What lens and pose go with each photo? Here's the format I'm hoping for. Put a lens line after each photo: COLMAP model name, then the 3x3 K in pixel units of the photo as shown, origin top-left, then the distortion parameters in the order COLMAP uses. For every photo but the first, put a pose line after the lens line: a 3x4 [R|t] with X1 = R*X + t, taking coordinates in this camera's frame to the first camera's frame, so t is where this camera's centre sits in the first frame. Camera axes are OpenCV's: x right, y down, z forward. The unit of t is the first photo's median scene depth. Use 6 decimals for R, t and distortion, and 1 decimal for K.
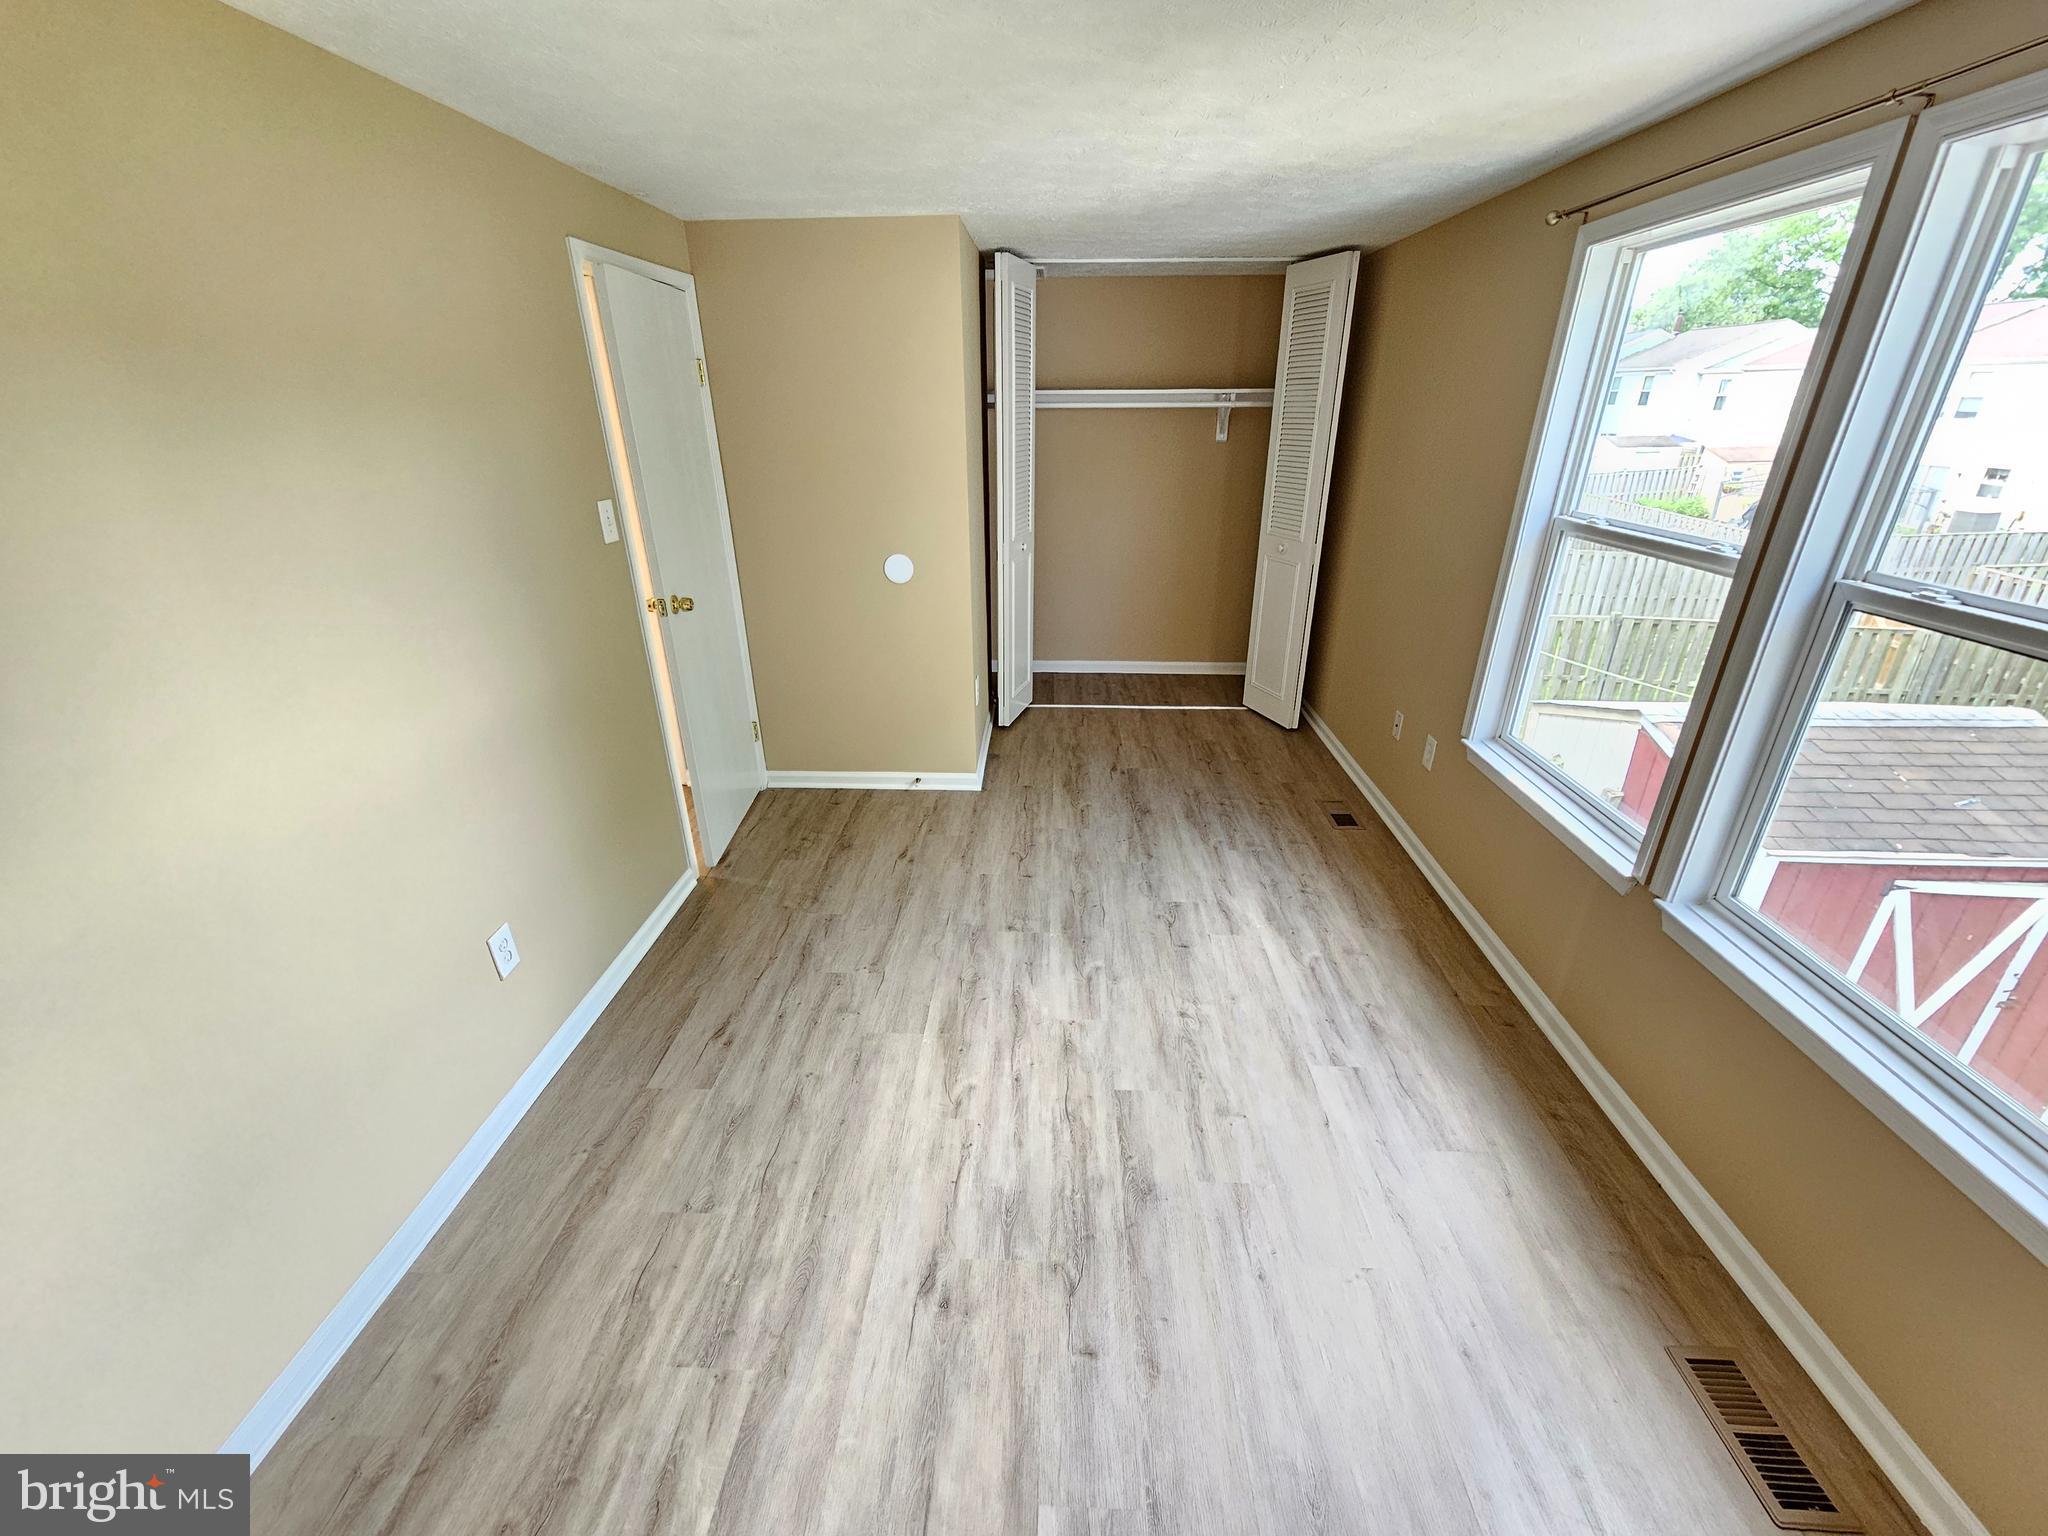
lens RADIAL K [[835.2, 0, 1024.4], [0, 835.2, 772.7], [0, 0, 1]] dist [-0.001886, -0.000387]
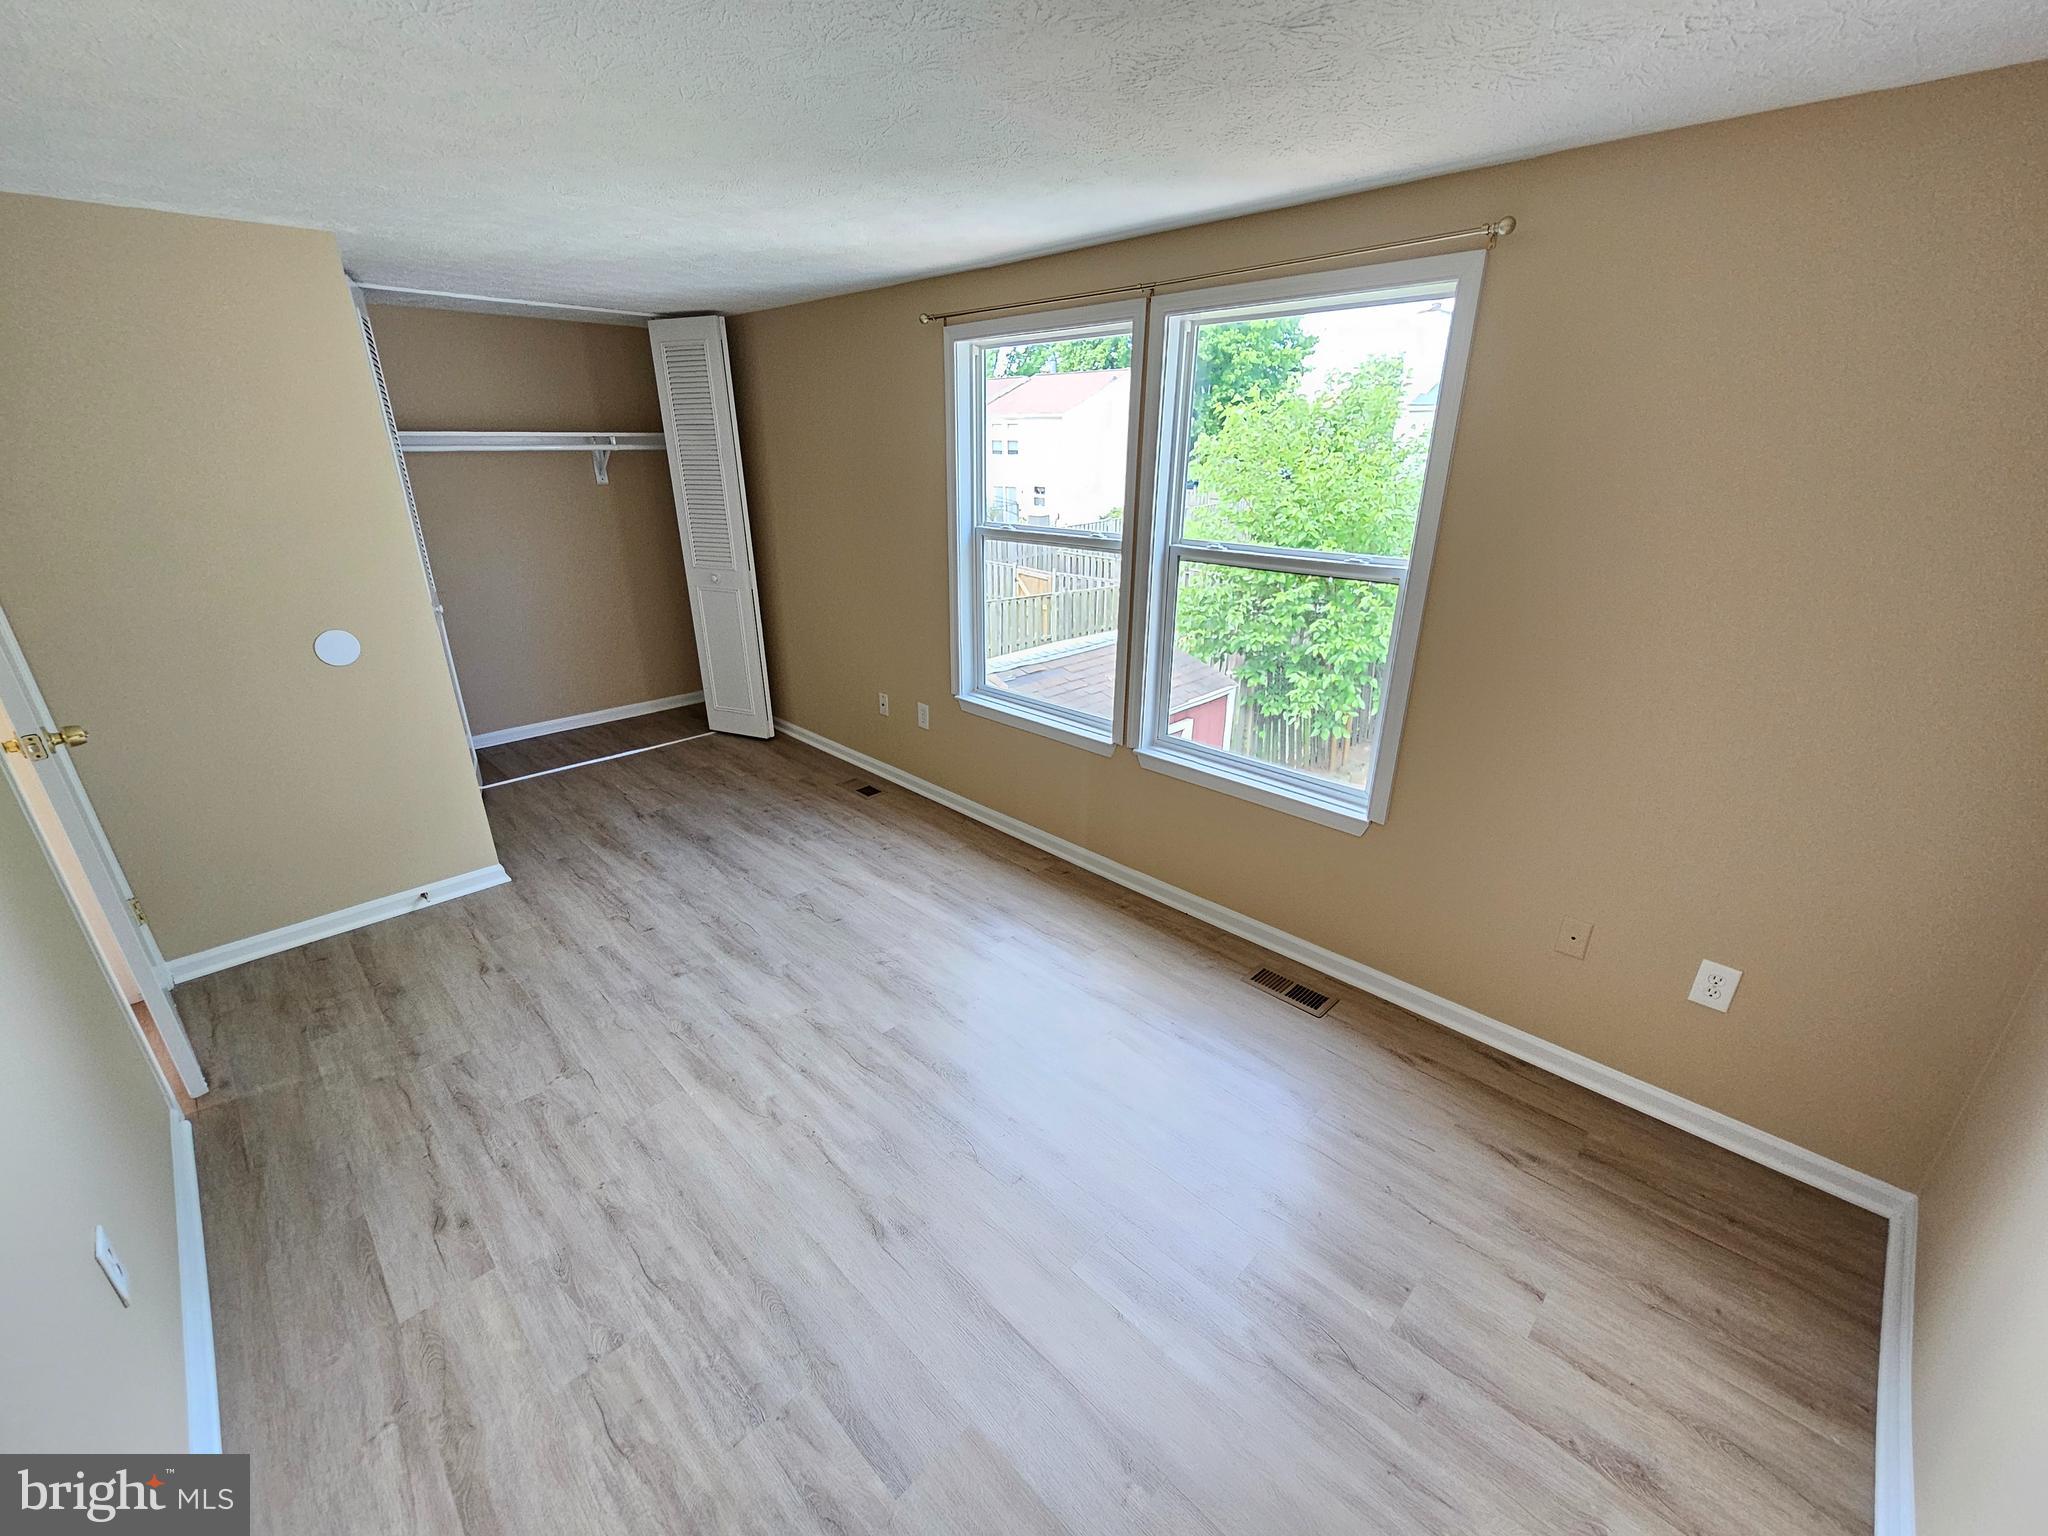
lens RADIAL K [[835.2, 0, 1010.0], [0, 835.2, 773.9], [0, 0, 1]] dist [-0.001886, -0.000387]
pose [[0.682903, -0.265959, 0.680375, -0.424310], [0.293399, 0.952806, 0.077964, -0.000182], [-0.669000, 0.146379, 0.728706, -0.010052]]
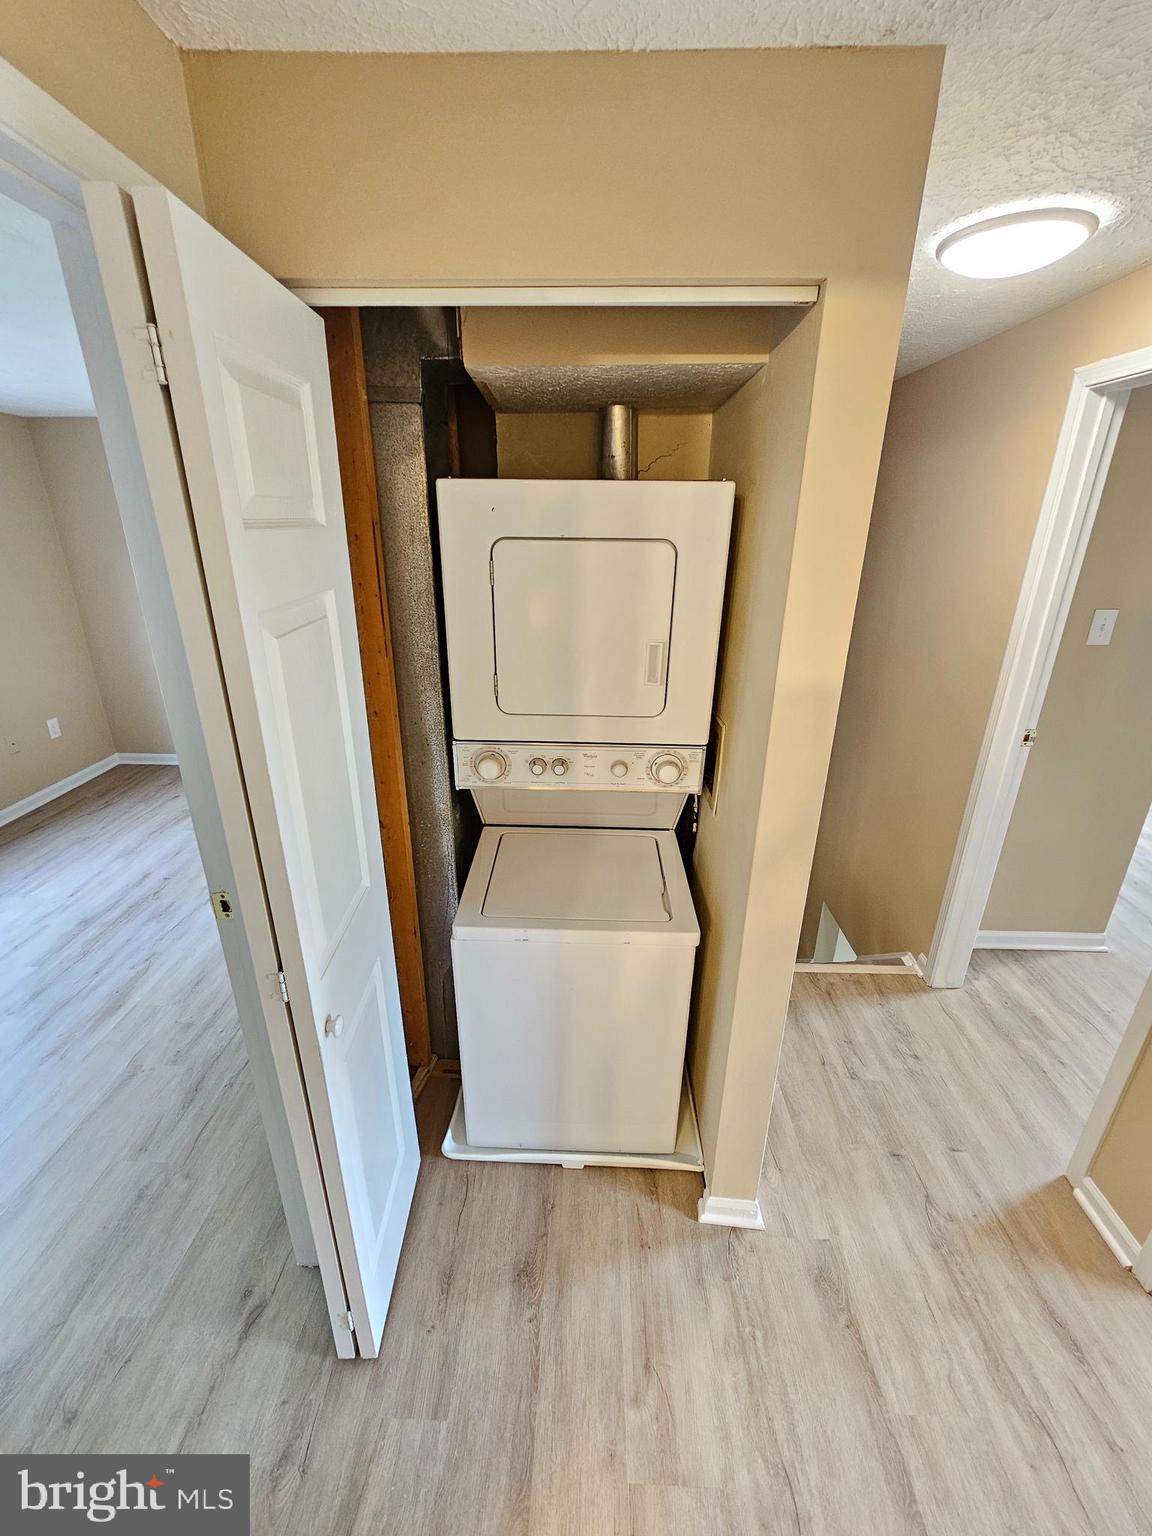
lens RADIAL K [[626.4, 0, 574.1], [0, 626.4, 761.4], [0, 0, 1]] dist [-0.001886, -0.000387]
pose [[-0.999970, 0.002607, -0.007230, -0.804807], [-0.003273, 0.706687, 0.707519, -0.655614], [0.006954, 0.707521, -0.706658, 1.432918]]
